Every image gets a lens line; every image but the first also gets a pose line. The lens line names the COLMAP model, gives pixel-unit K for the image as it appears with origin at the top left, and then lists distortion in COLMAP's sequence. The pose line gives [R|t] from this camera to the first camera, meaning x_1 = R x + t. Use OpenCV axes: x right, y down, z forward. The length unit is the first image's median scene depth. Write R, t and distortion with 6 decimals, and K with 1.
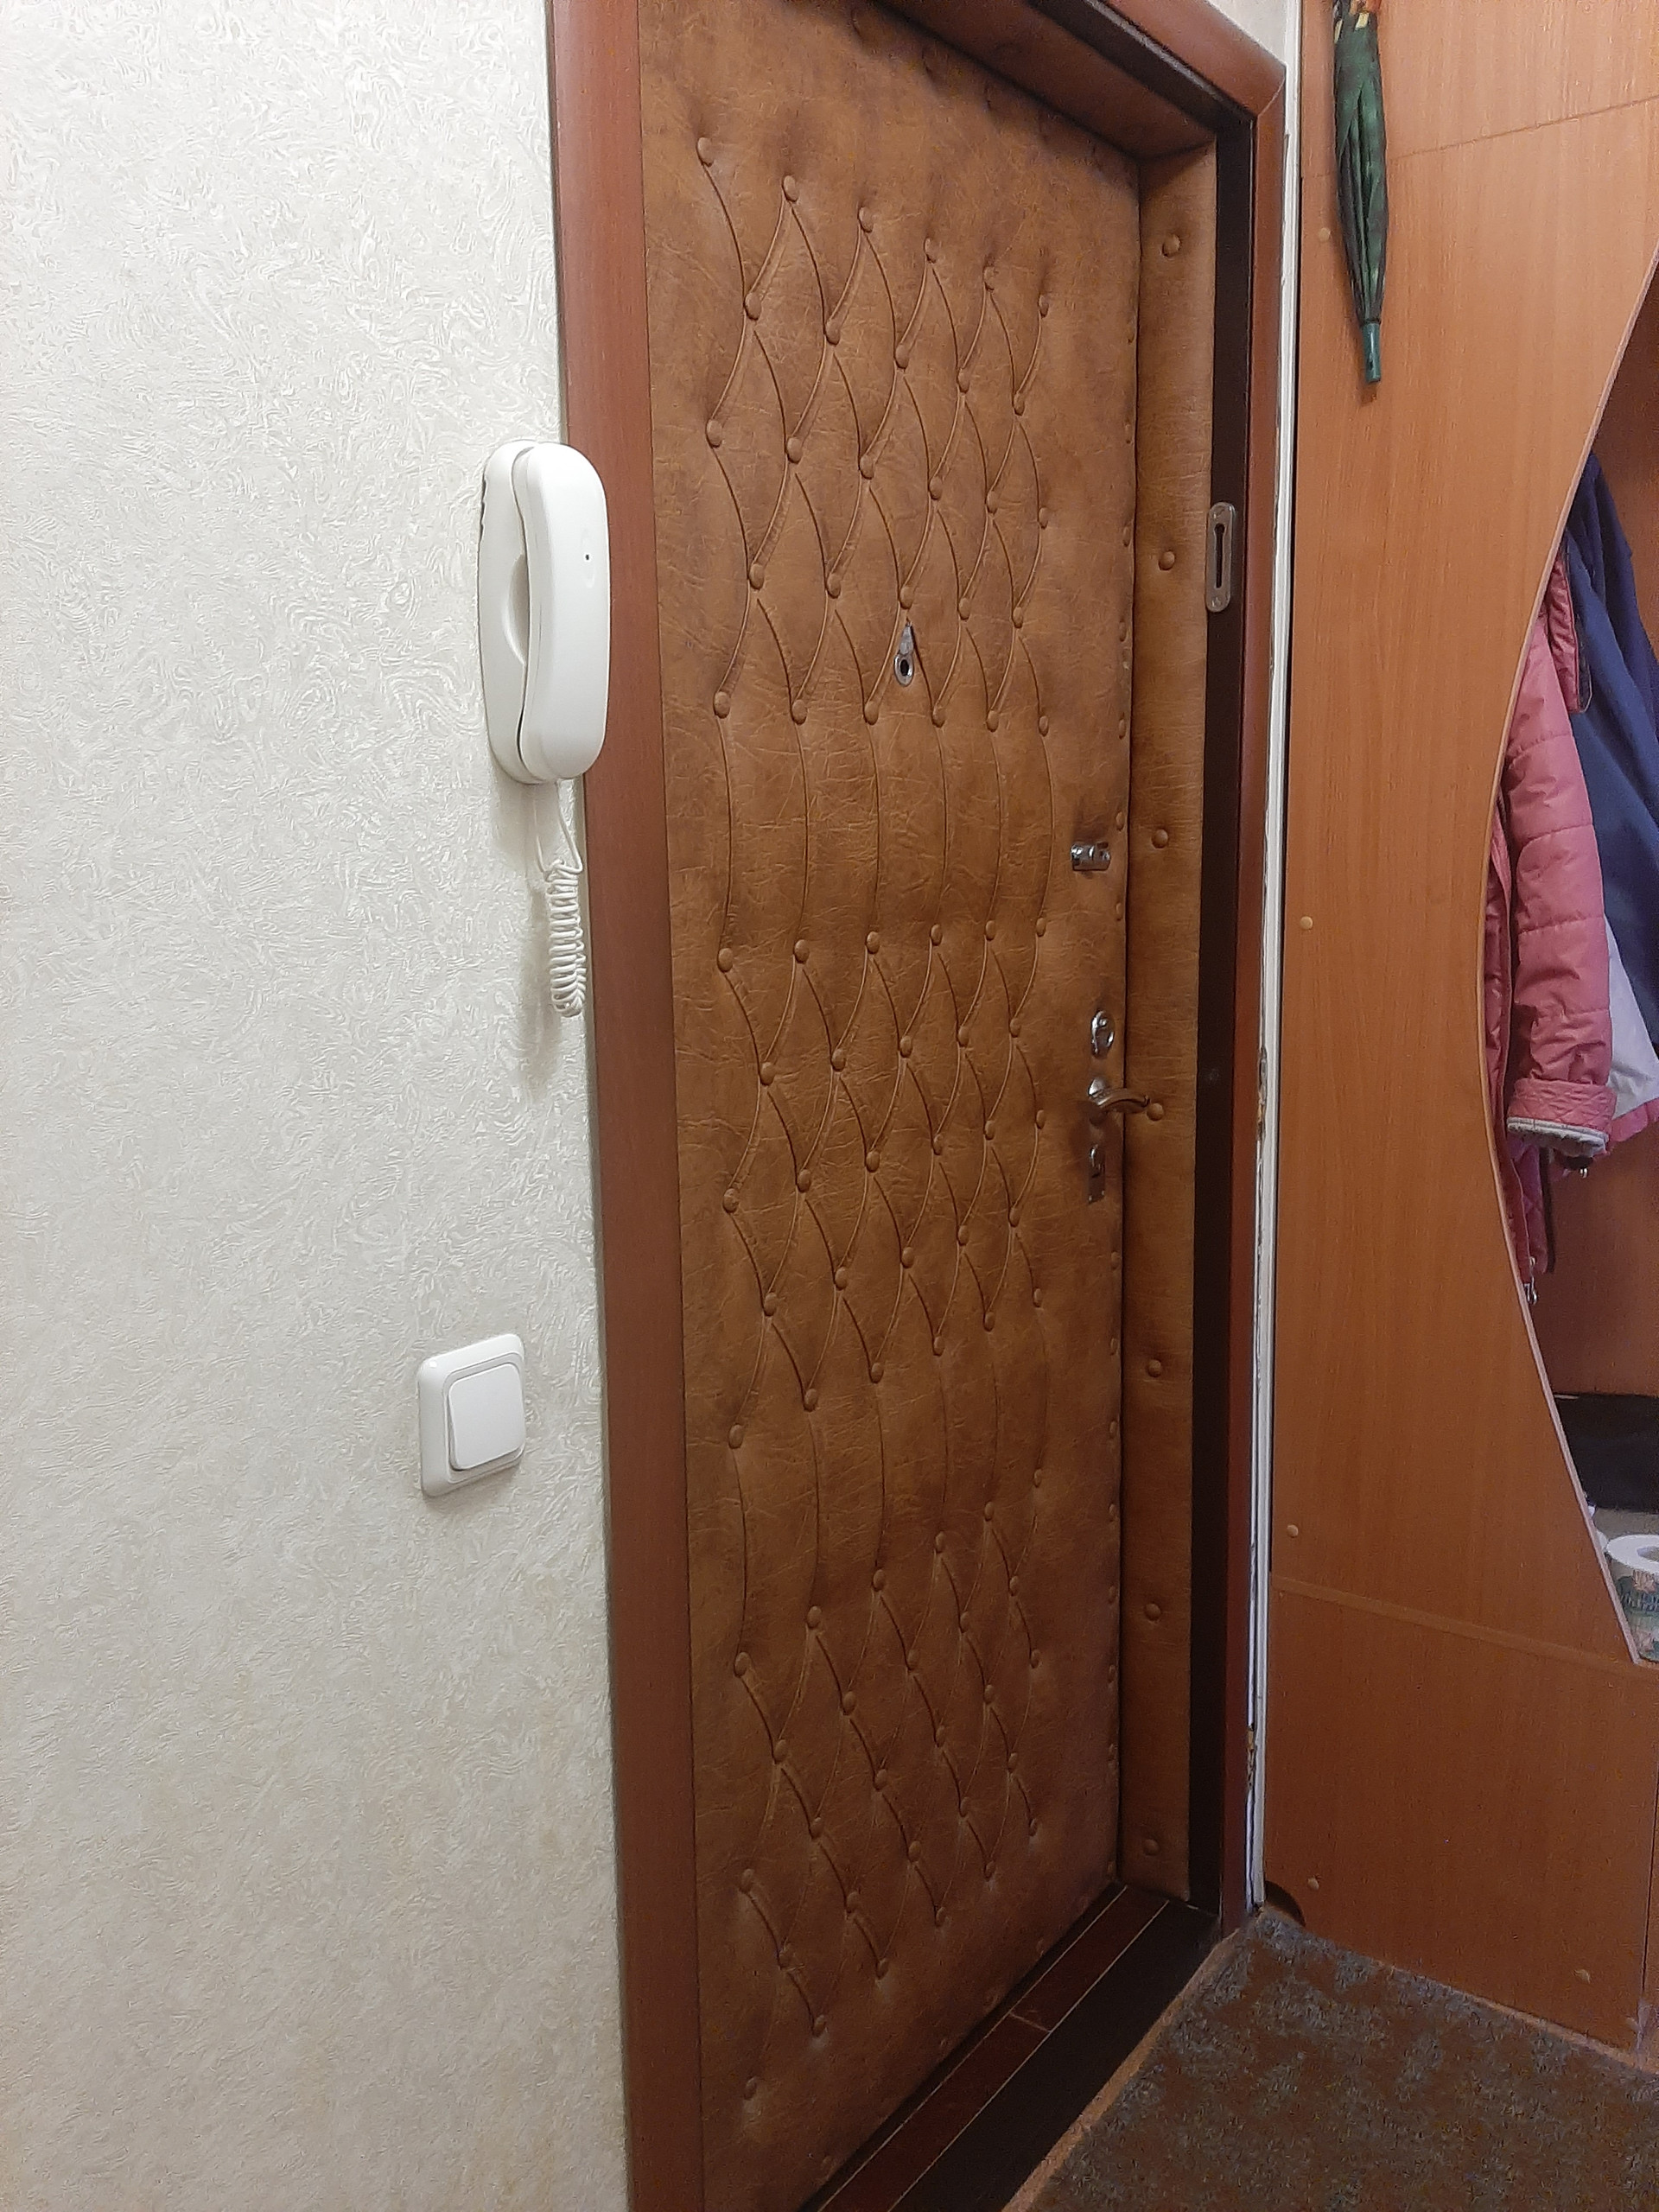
lens RADIAL K [[1786.3, 0, 829.5], [0, 1786.3, 1106.0], [0, 0, 1]] dist [0.115221, -0.172681]
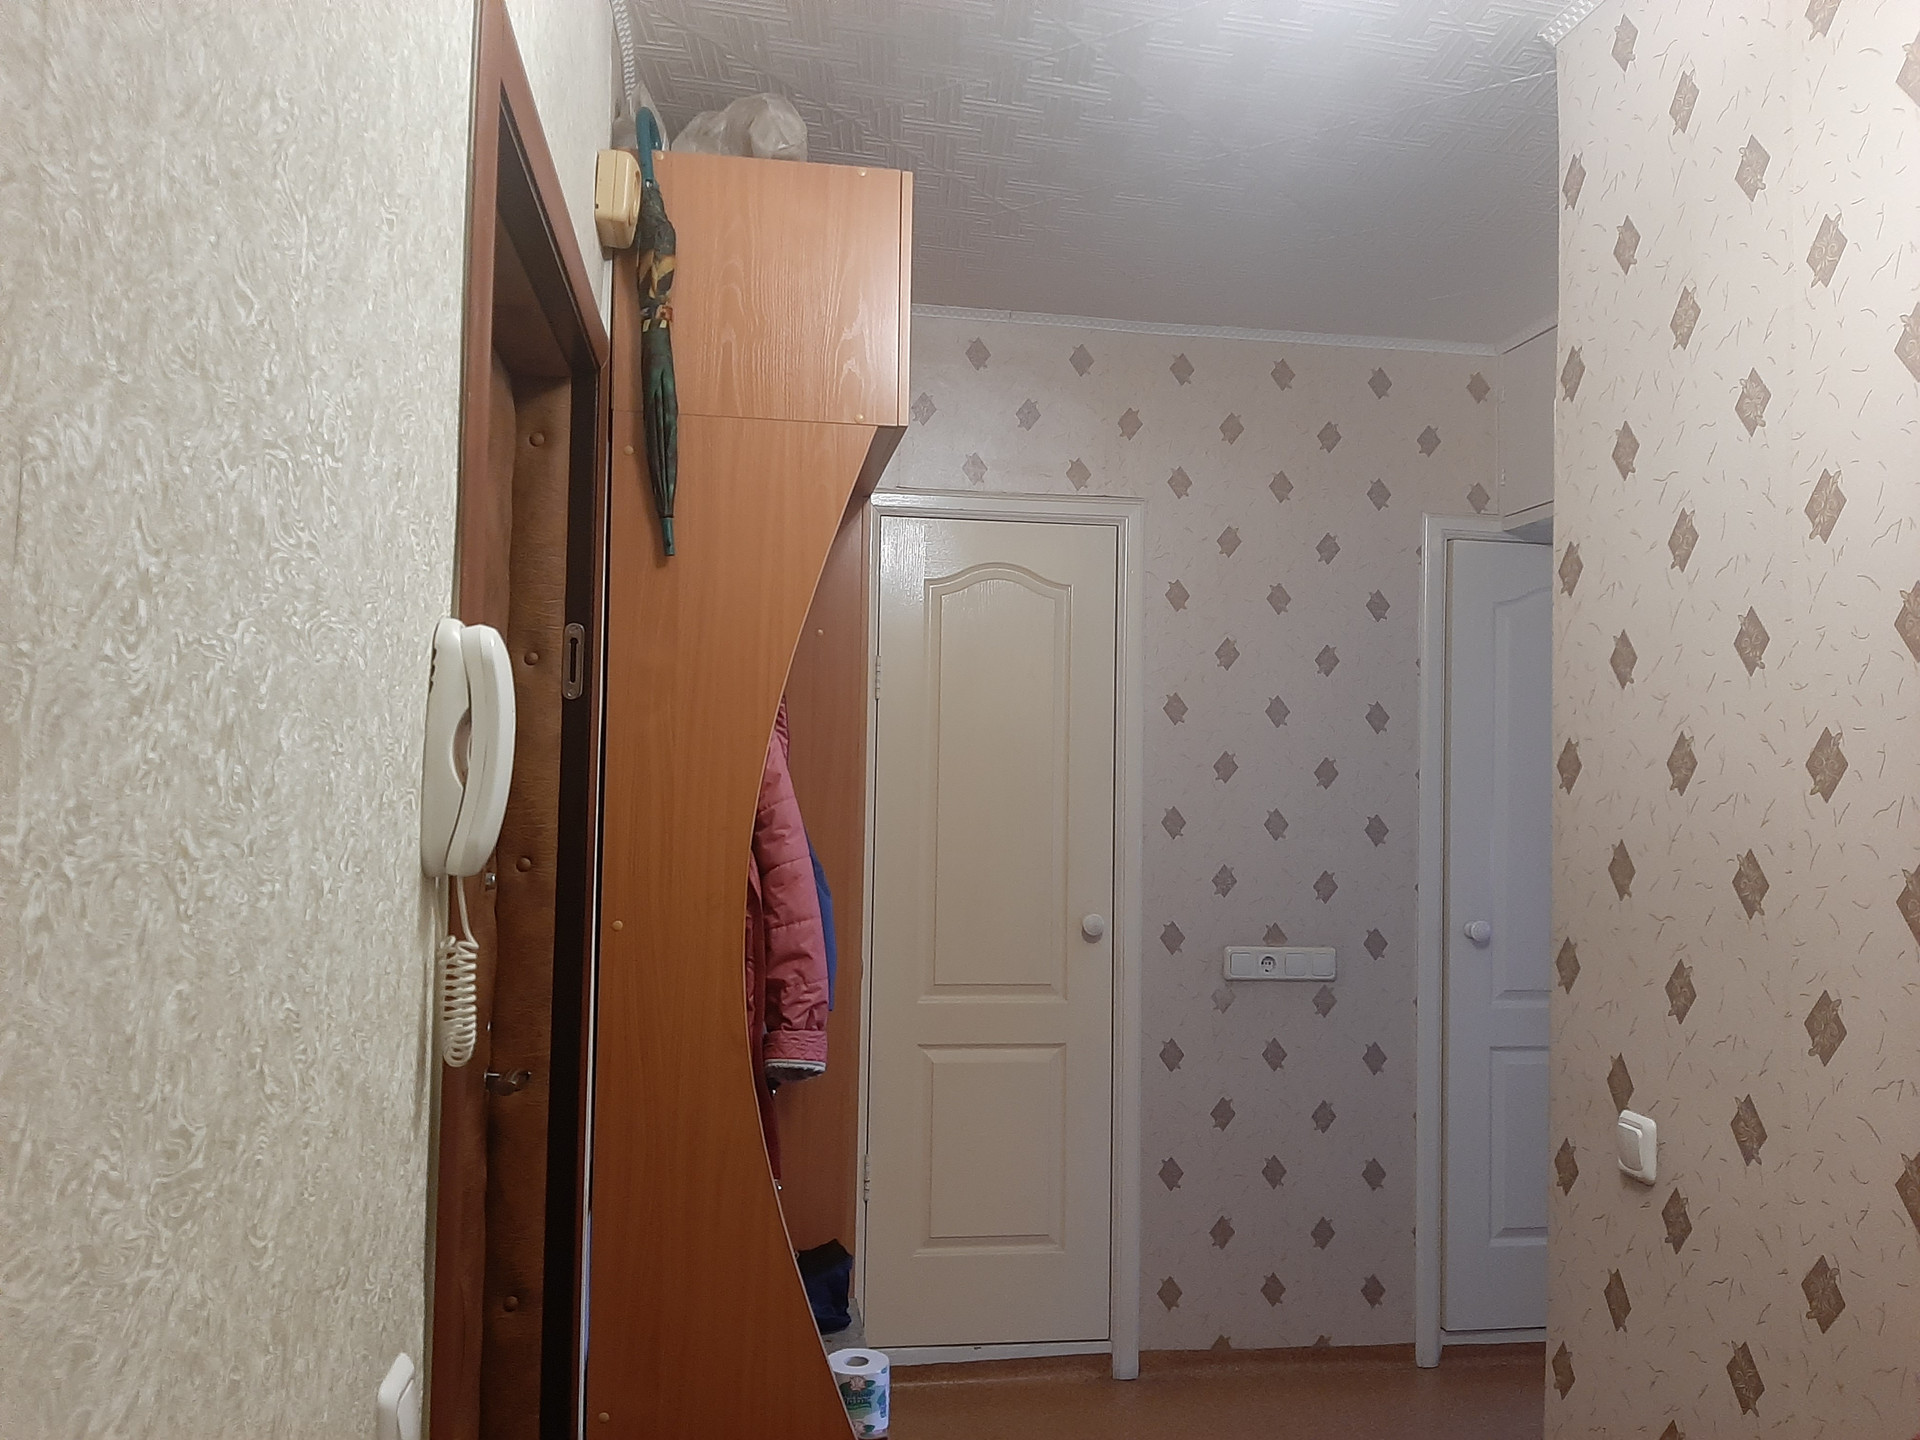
lens RADIAL K [[1550.5, 0, 960.0], [0, 1550.5, 720.0], [0, 0, 1]] dist [0.115221, -0.172681]
pose [[0.716145, 0.050211, 0.696143, -0.394151], [0.084392, 0.983862, -0.157779, -0.050968], [-0.692831, 0.171742, 0.700350, -0.014015]]
